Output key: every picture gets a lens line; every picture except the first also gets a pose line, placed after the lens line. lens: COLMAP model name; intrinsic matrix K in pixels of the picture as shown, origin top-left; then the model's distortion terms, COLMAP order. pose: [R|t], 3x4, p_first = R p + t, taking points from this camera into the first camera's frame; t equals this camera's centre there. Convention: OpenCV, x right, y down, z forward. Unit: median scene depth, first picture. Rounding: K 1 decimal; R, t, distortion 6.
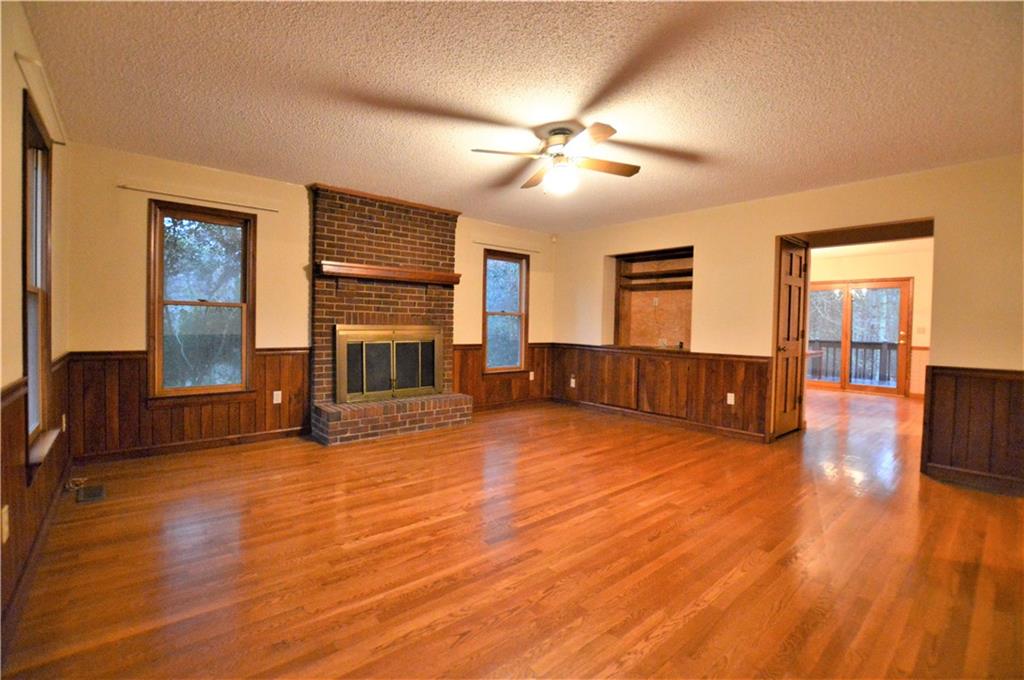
lens RADIAL K [[457.2, 0, 512.0], [0, 457.2, 335.3], [0, 0, 1]] dist [-0.039155, 0.004972]
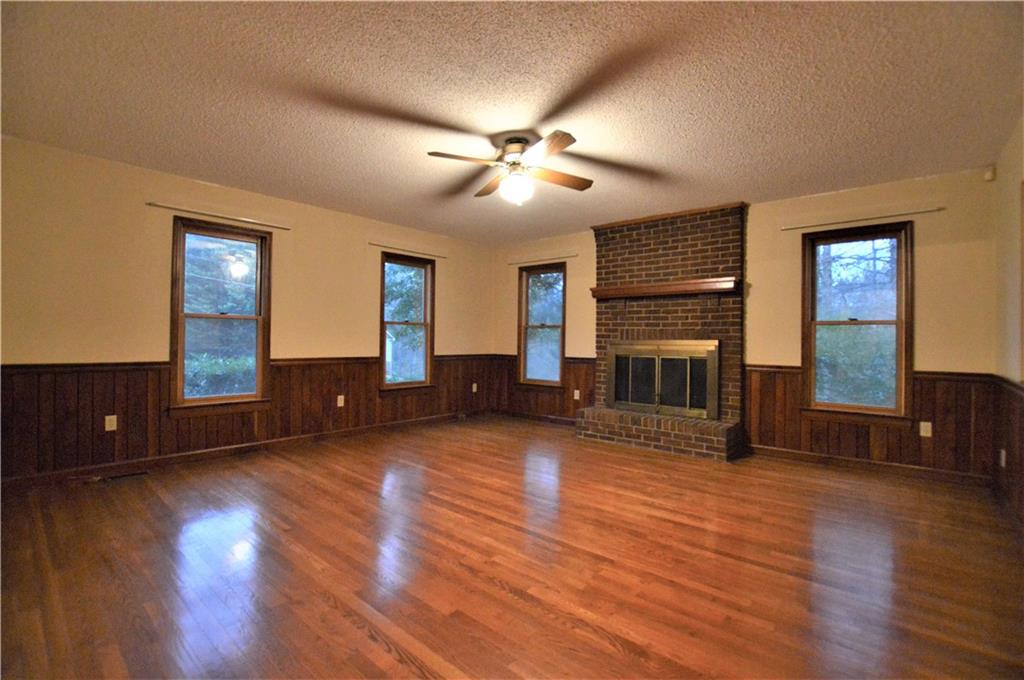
lens RADIAL K [[457.2, 0, 512.0], [0, 457.2, 335.3], [0, 0, 1]] dist [-0.039155, 0.004972]
pose [[0.142949, -0.022206, -0.989481, 0.702408], [-0.031891, 0.999126, -0.027029, 0.004705], [0.989216, 0.035419, 0.142116, 0.554505]]
